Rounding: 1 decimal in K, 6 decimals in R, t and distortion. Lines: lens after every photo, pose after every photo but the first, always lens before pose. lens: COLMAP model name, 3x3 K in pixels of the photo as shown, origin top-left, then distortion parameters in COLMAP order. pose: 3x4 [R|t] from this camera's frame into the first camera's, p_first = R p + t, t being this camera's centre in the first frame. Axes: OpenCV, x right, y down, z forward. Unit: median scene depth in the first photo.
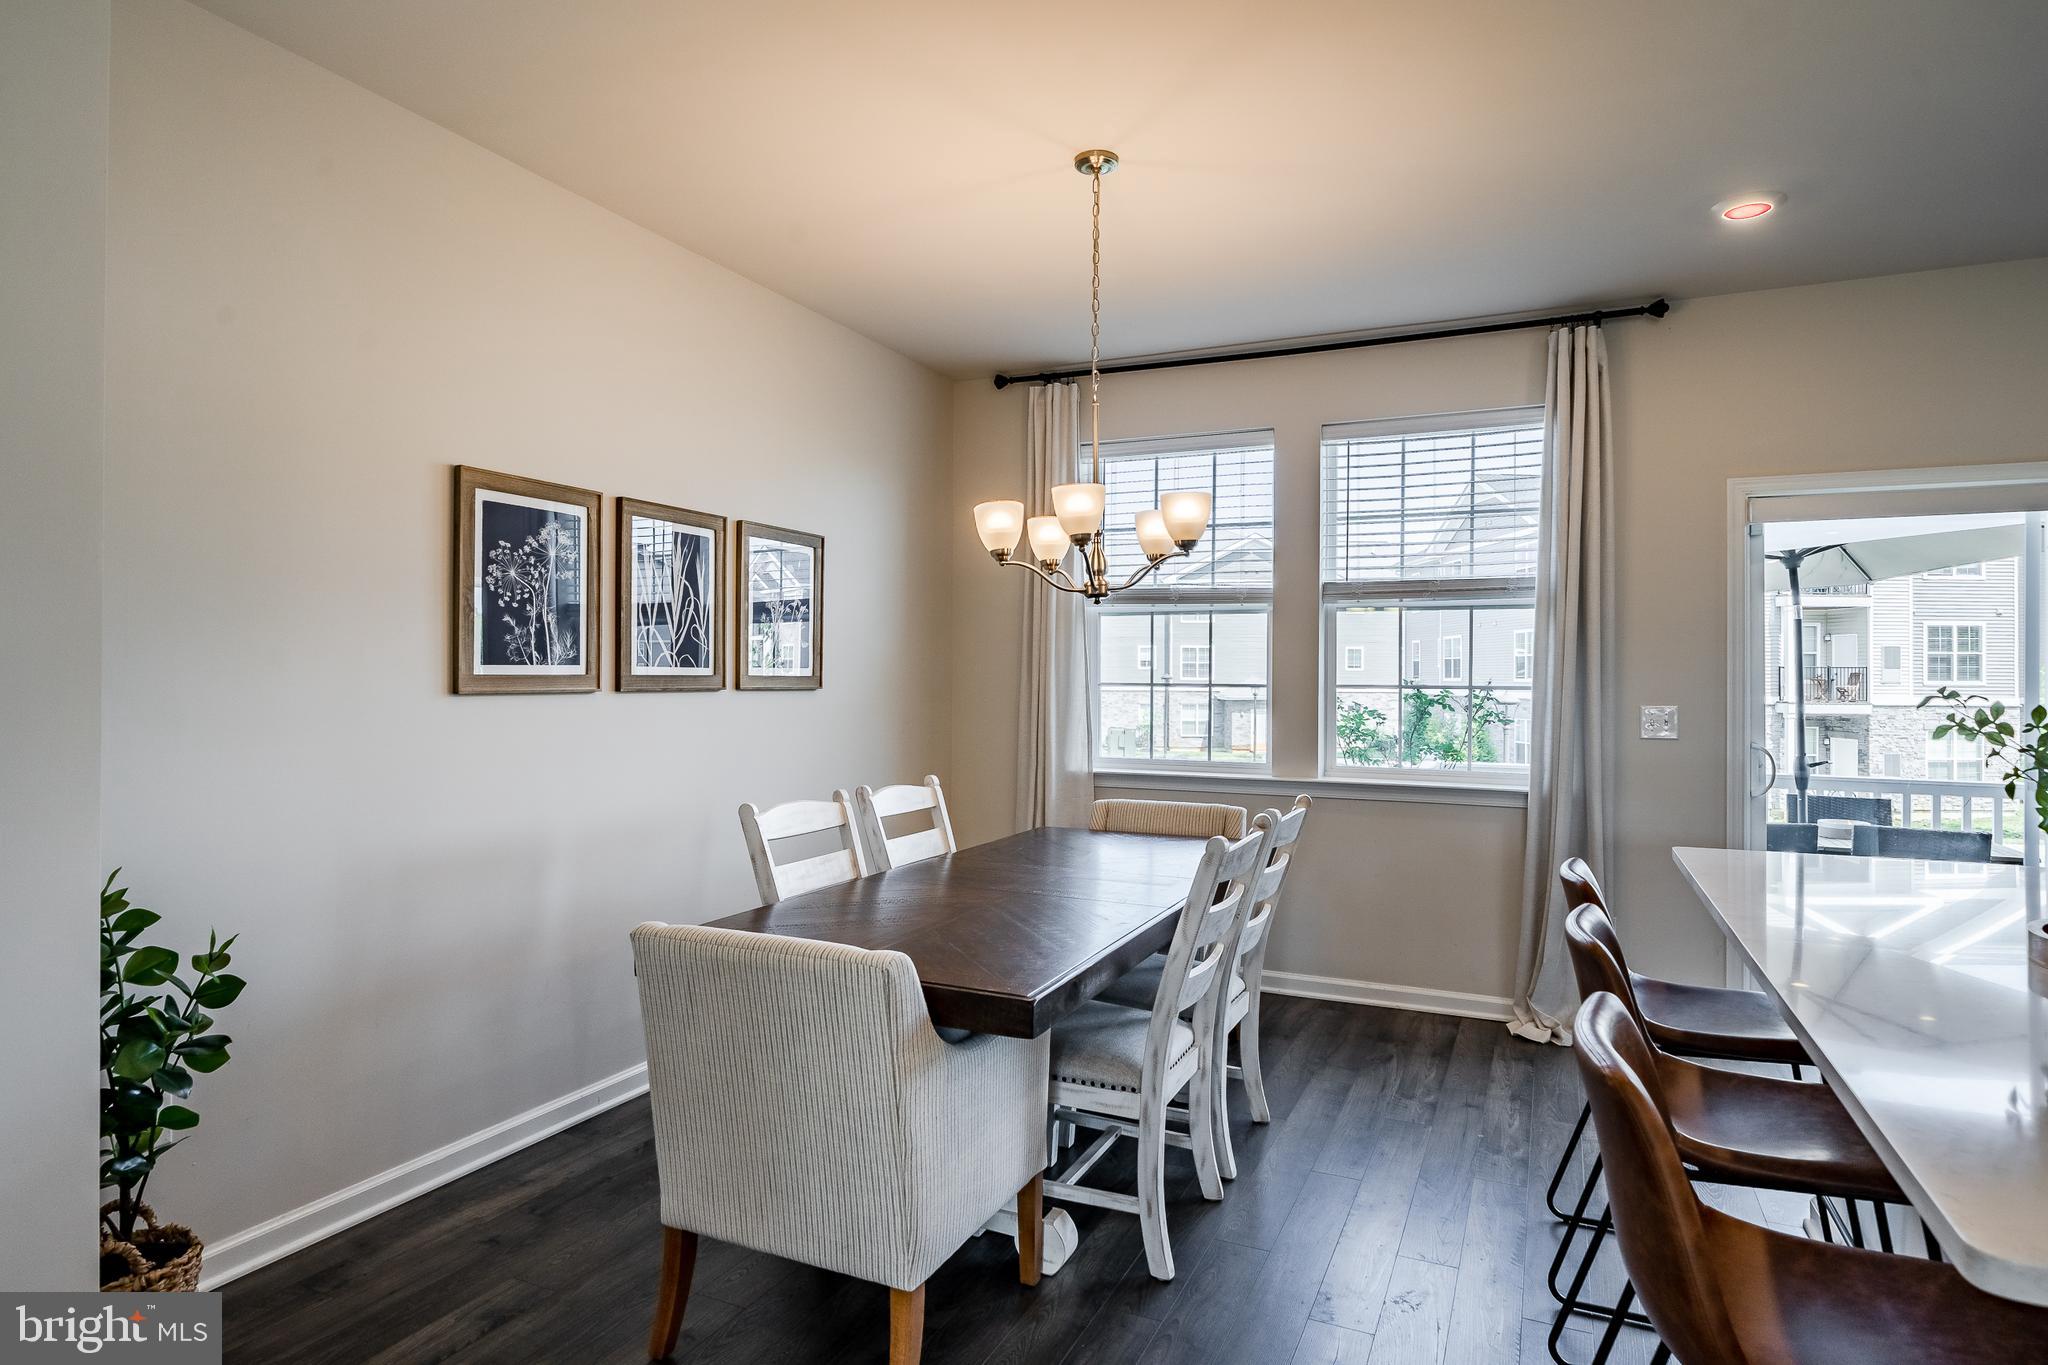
lens RADIAL K [[1141.3, 0, 1024.0], [0, 1141.3, 682.5], [0, 0, 1]] dist [-0.000353, -0.000514]
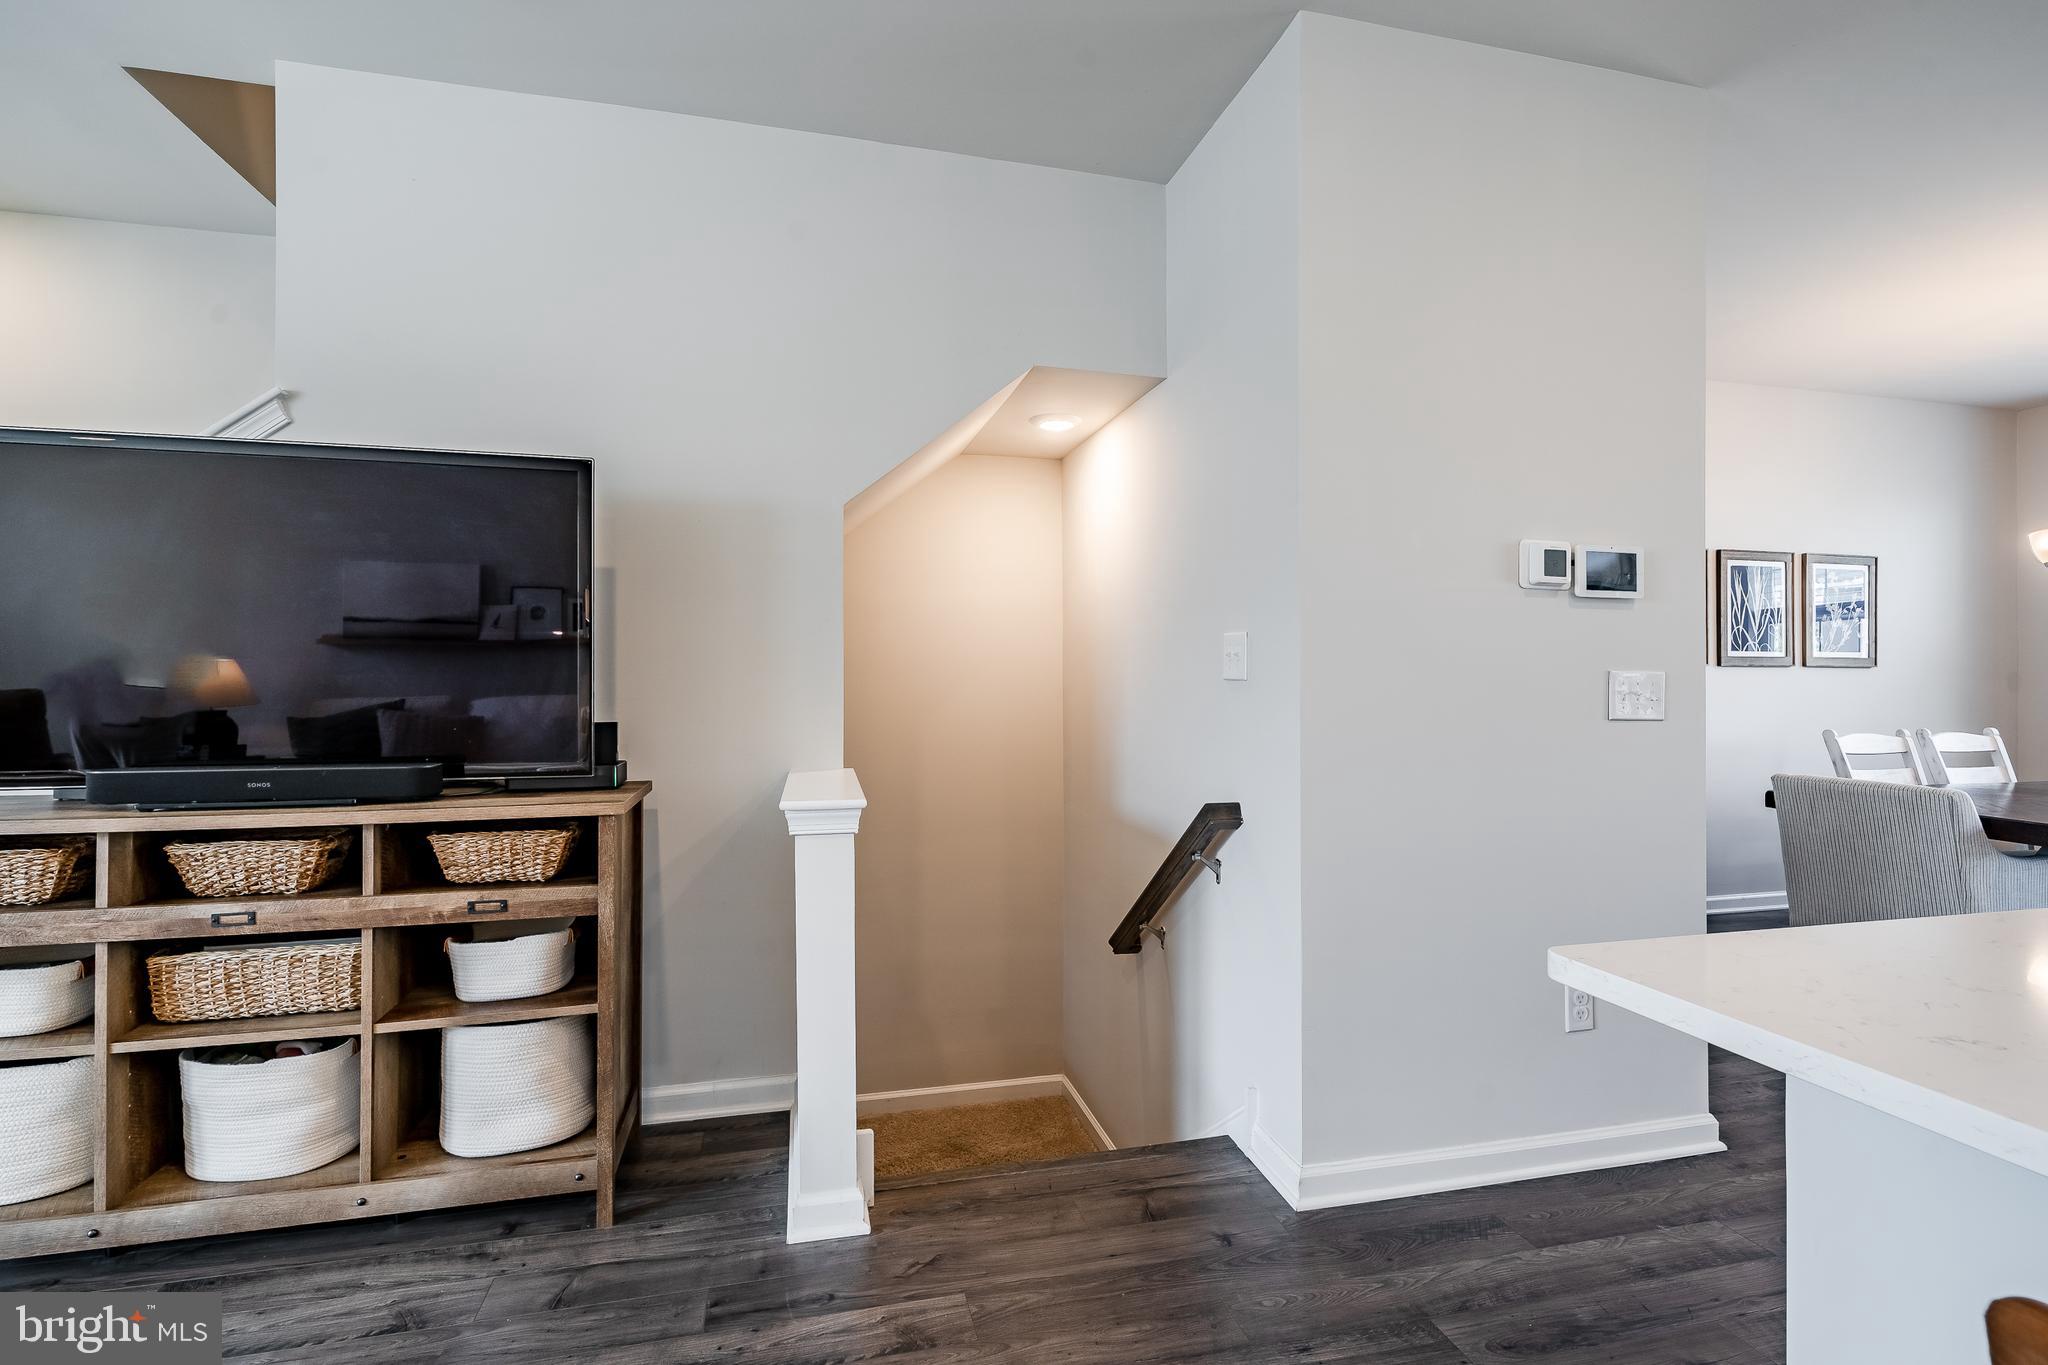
lens RADIAL K [[929.7, 0, 1010.0], [0, 929.7, 669.5], [0, 0, 1]] dist [-0.001192, -0.000457]
pose [[0.619820, -0.012669, -0.784642, 0.066677], [0.010725, 0.999913, -0.007672, 0.009921], [0.784671, -0.003660, 0.619902, -0.633494]]
